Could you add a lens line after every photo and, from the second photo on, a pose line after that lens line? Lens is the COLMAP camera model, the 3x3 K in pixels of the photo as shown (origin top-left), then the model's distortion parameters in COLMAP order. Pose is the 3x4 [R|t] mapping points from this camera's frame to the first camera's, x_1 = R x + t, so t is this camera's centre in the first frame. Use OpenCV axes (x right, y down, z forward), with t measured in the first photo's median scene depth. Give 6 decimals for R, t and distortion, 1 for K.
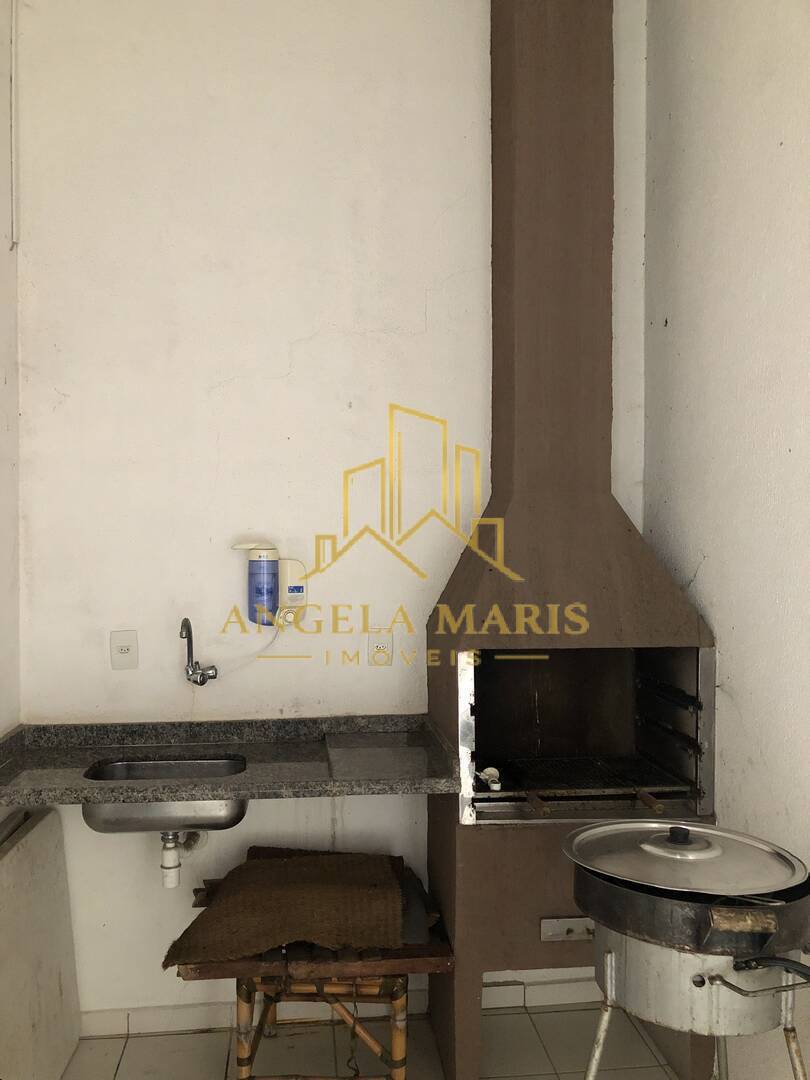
lens RADIAL K [[889.3, 0, 405.0], [0, 889.3, 540.0], [0, 0, 1]] dist [0.003165, 0.004289]
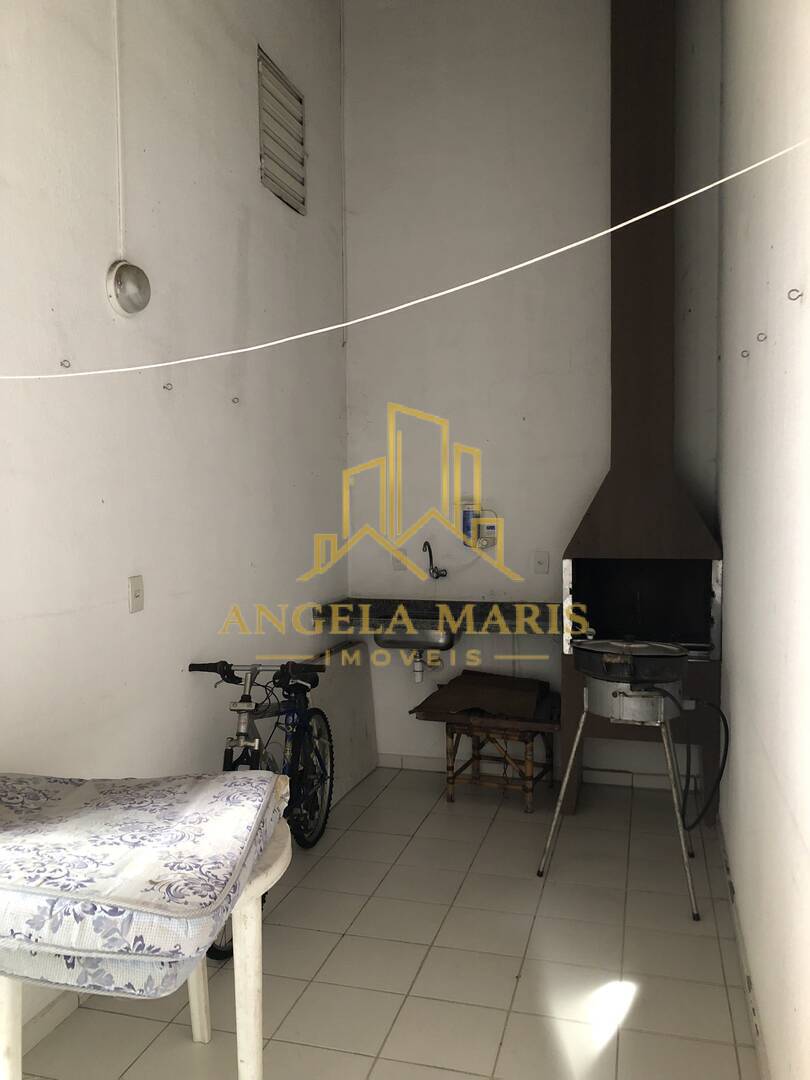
lens RADIAL K [[889.3, 0, 405.0], [0, 889.3, 540.0], [0, 0, 1]] dist [0.003165, 0.004289]
pose [[0.927485, 0.010127, -0.373724, 0.431064], [0.001385, 0.999533, 0.030522, 0.029897], [0.373858, -0.028826, 0.927038, -0.787350]]
